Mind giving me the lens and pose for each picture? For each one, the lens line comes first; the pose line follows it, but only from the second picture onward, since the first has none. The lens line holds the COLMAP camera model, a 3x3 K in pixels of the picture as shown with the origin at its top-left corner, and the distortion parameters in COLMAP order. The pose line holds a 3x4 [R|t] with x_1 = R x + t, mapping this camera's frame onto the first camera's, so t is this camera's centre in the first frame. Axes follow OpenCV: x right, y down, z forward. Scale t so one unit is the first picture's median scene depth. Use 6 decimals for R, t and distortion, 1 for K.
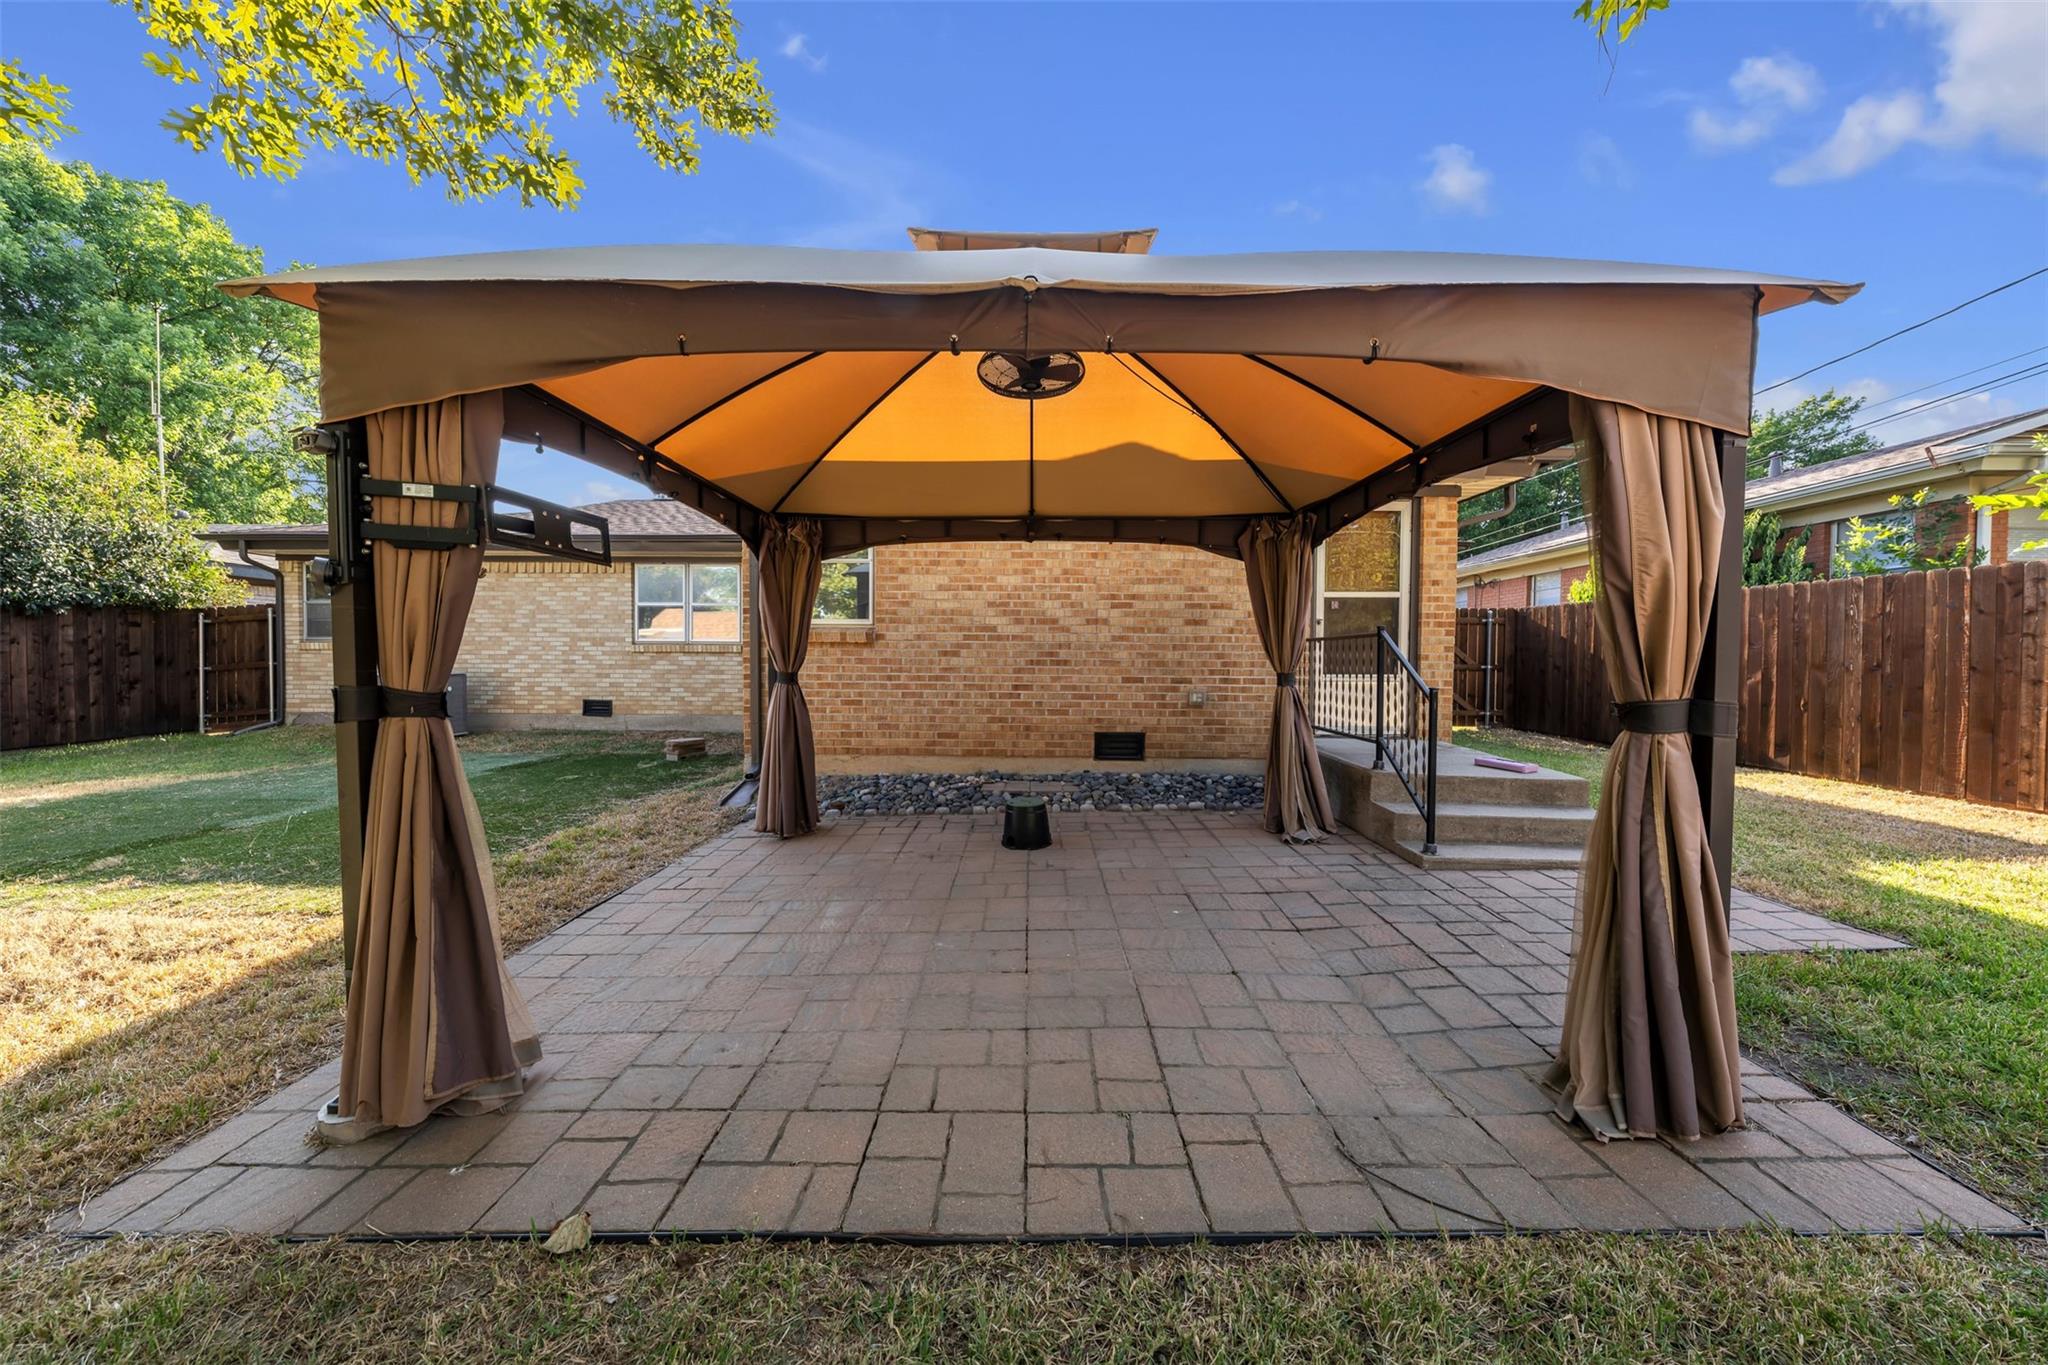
lens RADIAL K [[694.9, 0, 1024.7], [0, 694.9, 676.8], [0, 0, 1]] dist [0.000077, 0.000023]
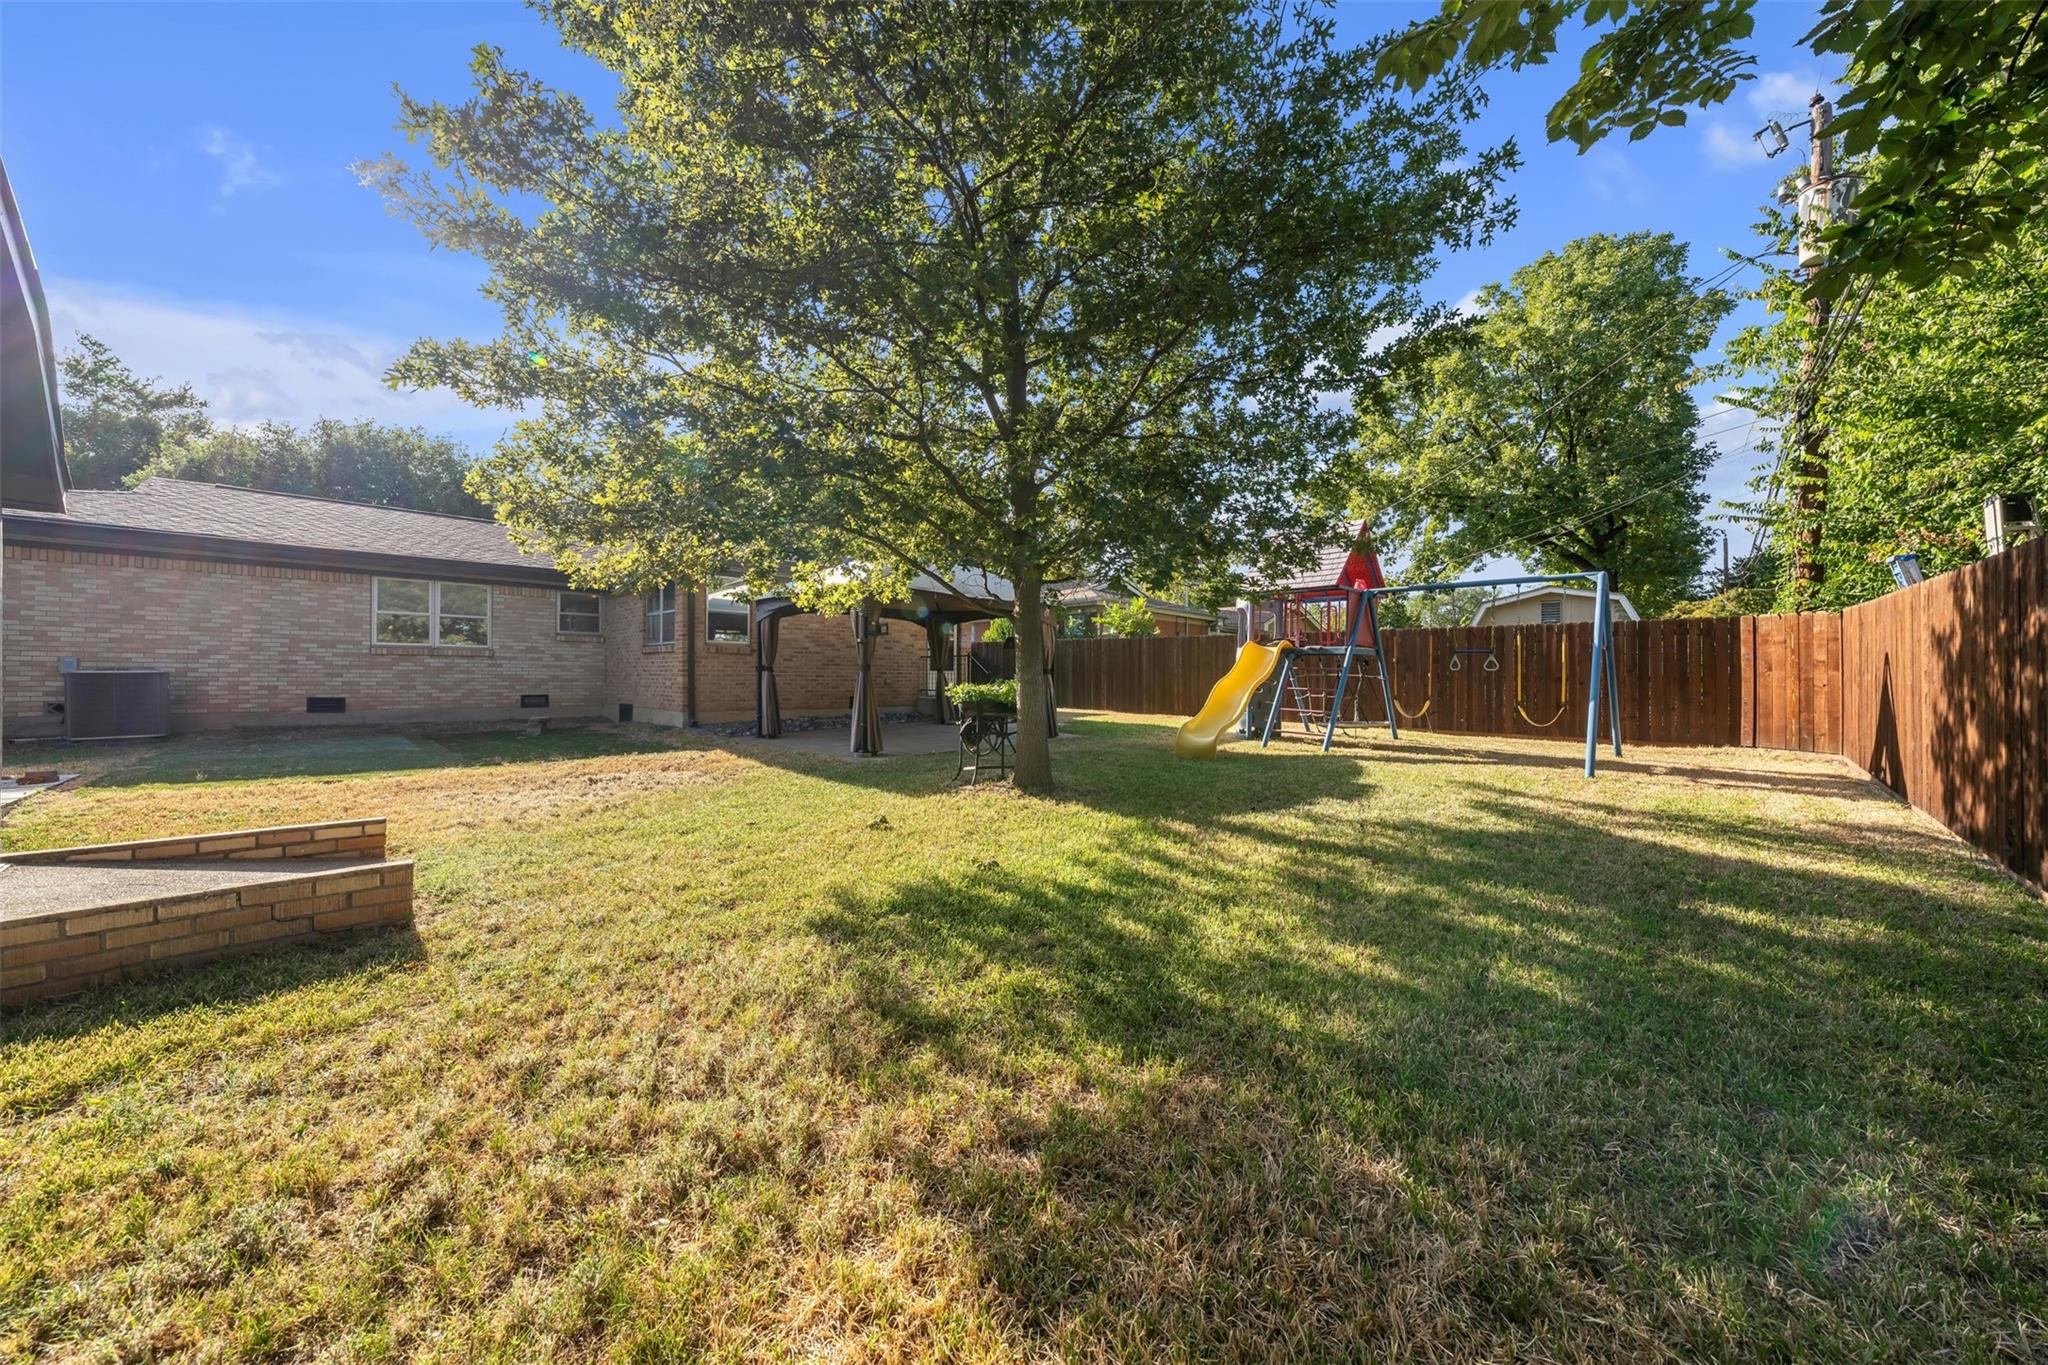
lens RADIAL K [[694.9, 0, 1024.3], [0, 694.9, 677.8], [0, 0, 1]] dist [0.000077, 0.000023]
pose [[0.694571, -0.003302, 0.719416, -0.639101], [0.015508, 0.999826, -0.010384, 0.030921], [-0.719257, 0.018369, 0.694502, -0.543653]]
